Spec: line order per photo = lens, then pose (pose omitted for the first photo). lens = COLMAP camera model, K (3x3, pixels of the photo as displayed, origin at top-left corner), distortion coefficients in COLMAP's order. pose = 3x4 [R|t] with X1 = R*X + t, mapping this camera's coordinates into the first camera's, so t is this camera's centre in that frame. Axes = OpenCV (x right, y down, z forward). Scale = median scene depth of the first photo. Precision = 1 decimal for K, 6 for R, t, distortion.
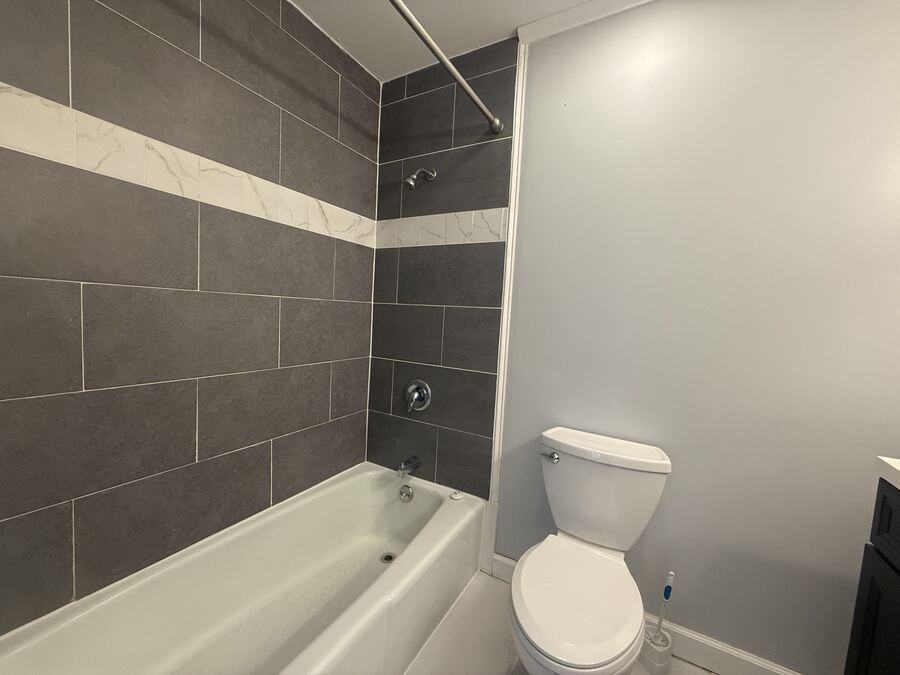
lens RADIAL K [[359.2, 0, 445.9], [0, 359.2, 338.1], [0, 0, 1]] dist [0.000021, -0.000048]
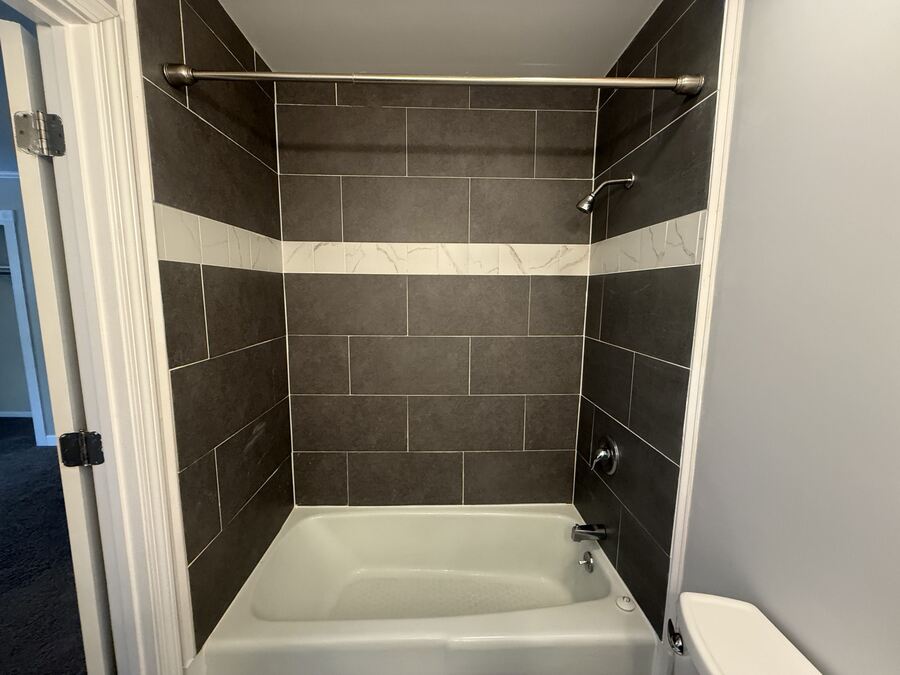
lens RADIAL K [[359.2, 0, 445.9], [0, 359.2, 338.1], [0, 0, 1]] dist [0.000021, -0.000048]
pose [[0.518464, 0.062752, -0.852794, 0.474325], [-0.039698, 0.997995, 0.049302, -0.152492], [0.854177, 0.008293, 0.519916, 0.289716]]
